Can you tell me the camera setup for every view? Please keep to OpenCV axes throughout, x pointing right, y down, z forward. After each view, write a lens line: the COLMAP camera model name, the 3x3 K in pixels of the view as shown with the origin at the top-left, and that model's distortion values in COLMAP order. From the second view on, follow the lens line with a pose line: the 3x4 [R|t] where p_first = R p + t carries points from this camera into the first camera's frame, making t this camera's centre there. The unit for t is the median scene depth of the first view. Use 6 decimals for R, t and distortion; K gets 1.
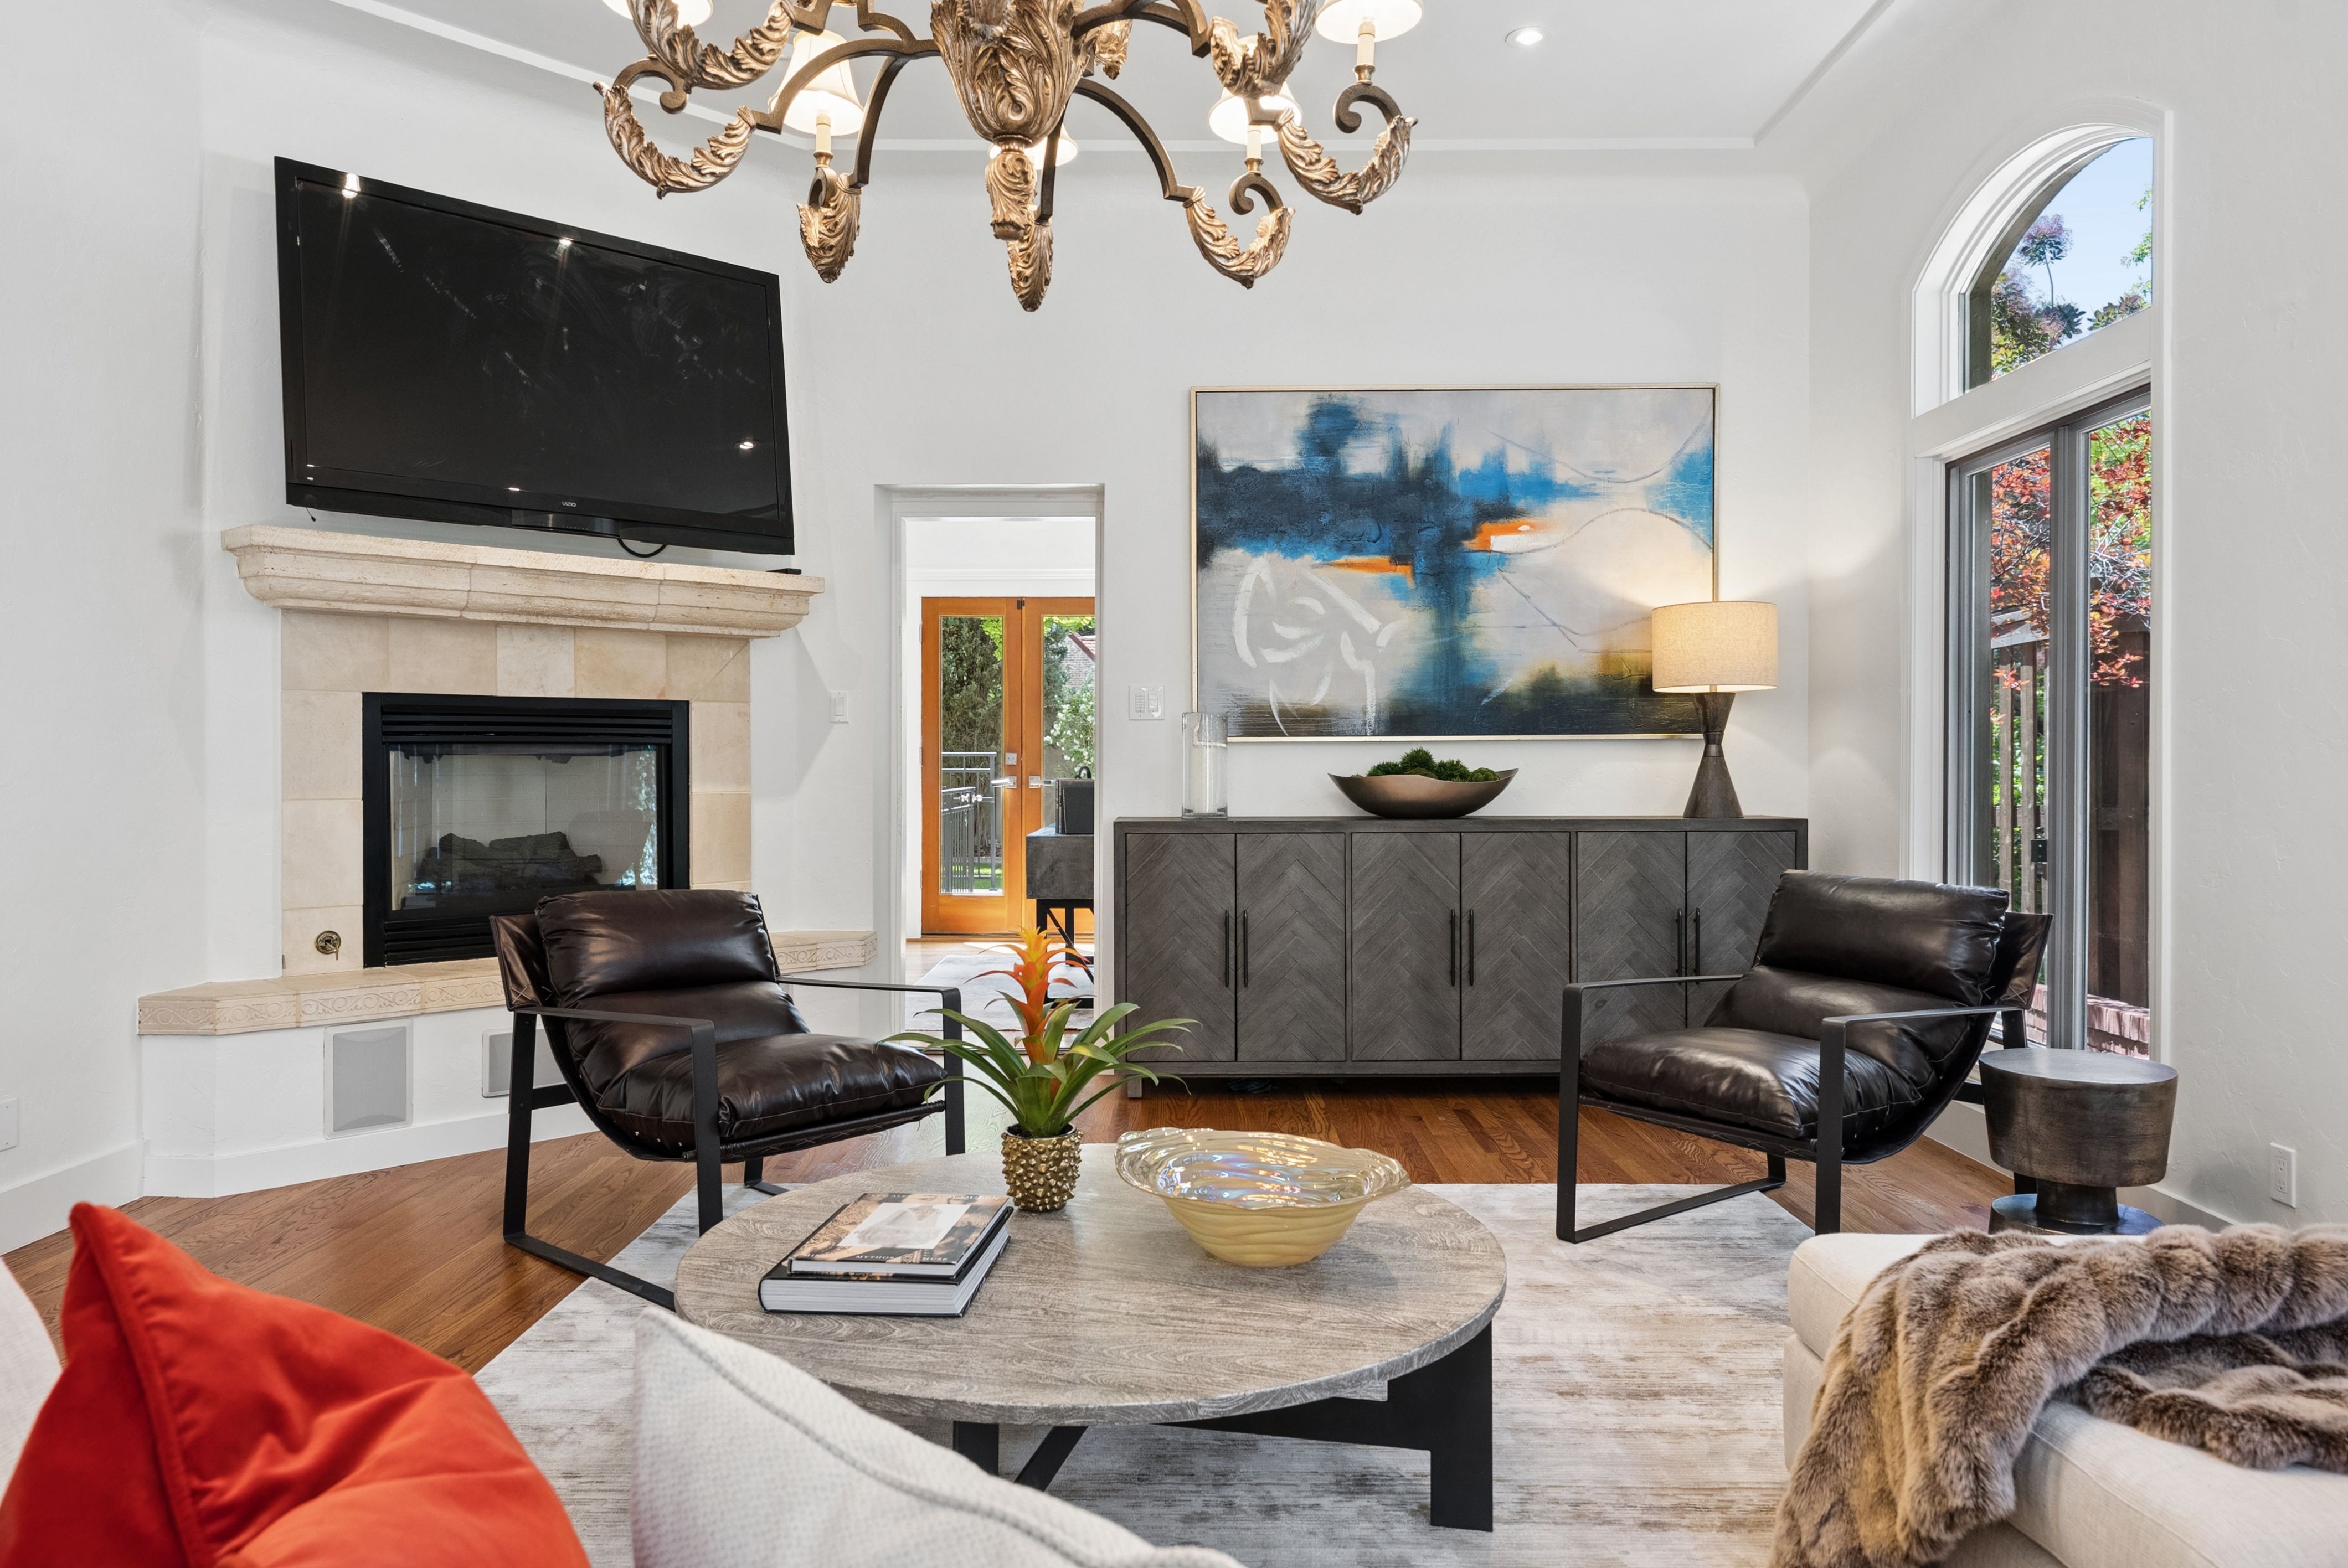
lens RADIAL K [[1583.3, 0, 1175.2], [0, 1583.3, 765.4], [0, 0, 1]] dist [-0.002183, -0.000371]
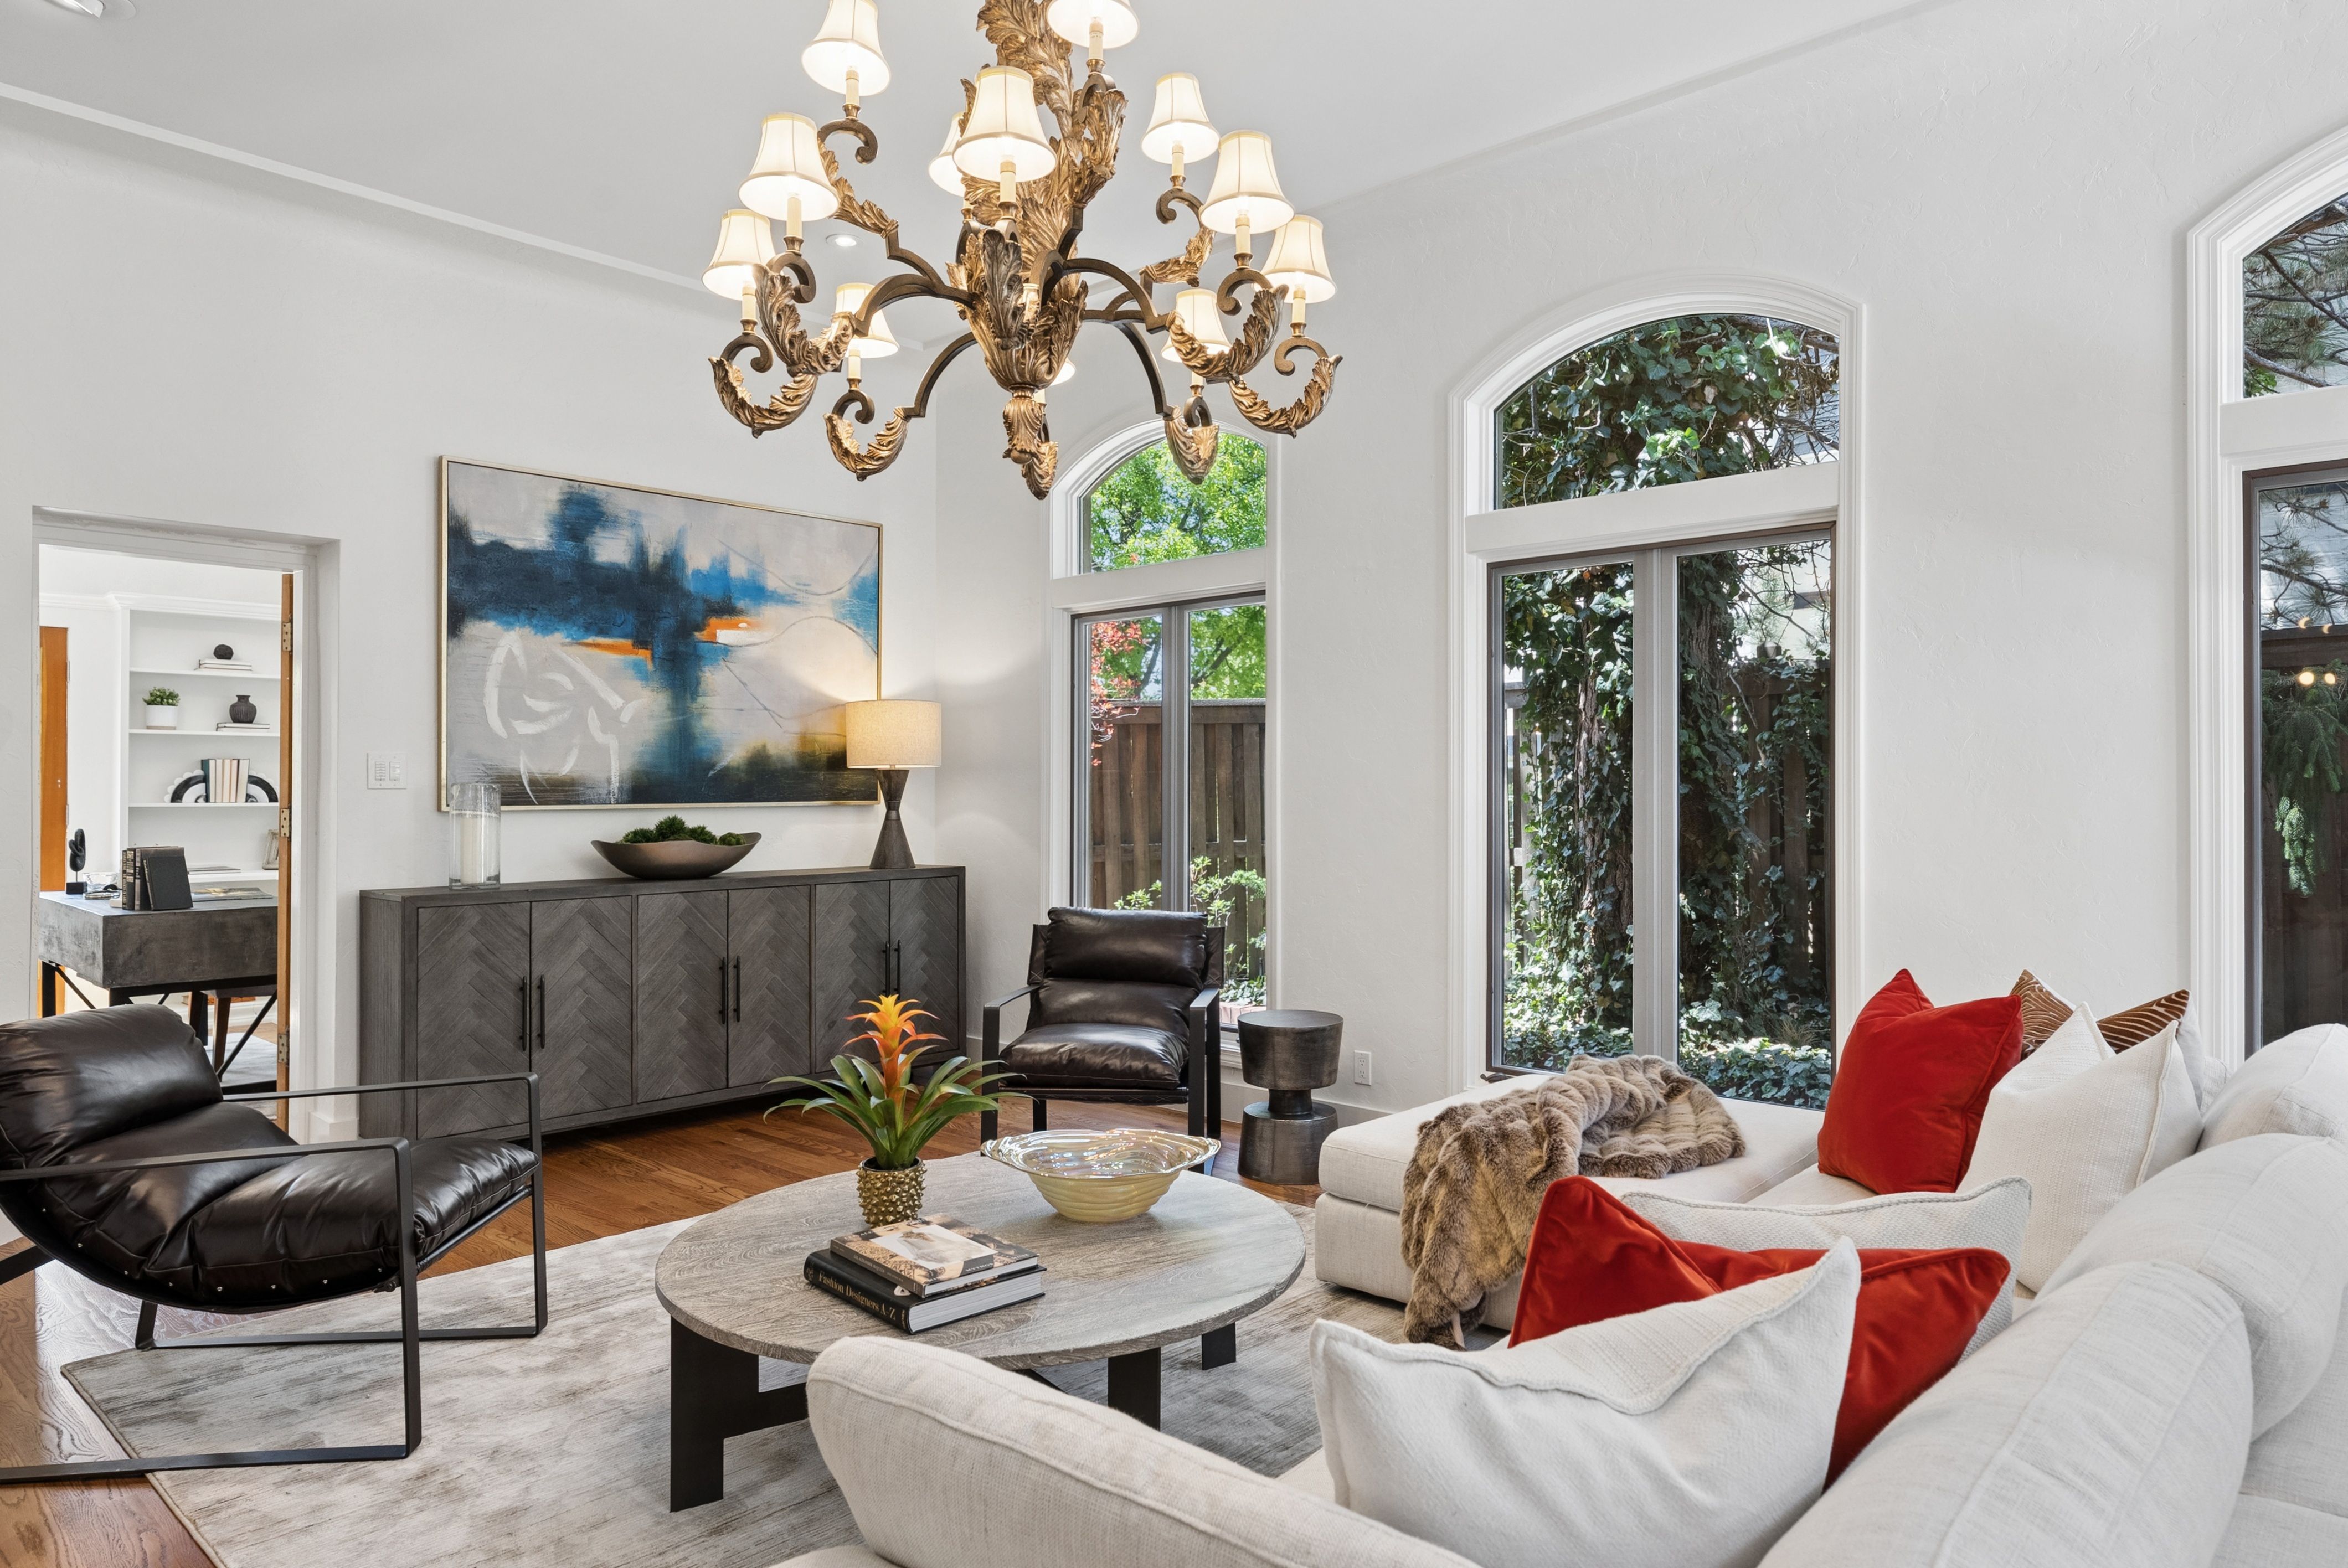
lens RADIAL K [[1463.8, 0, 1174.0], [0, 1463.8, 784.0], [0, 0, 1]] dist [-0.001563, -0.000142]
pose [[0.671731, 0.003509, 0.740787, -0.365045], [0.003242, 0.999965, -0.007677, -0.023665], [-0.740788, 0.007558, 0.671696, 0.041712]]
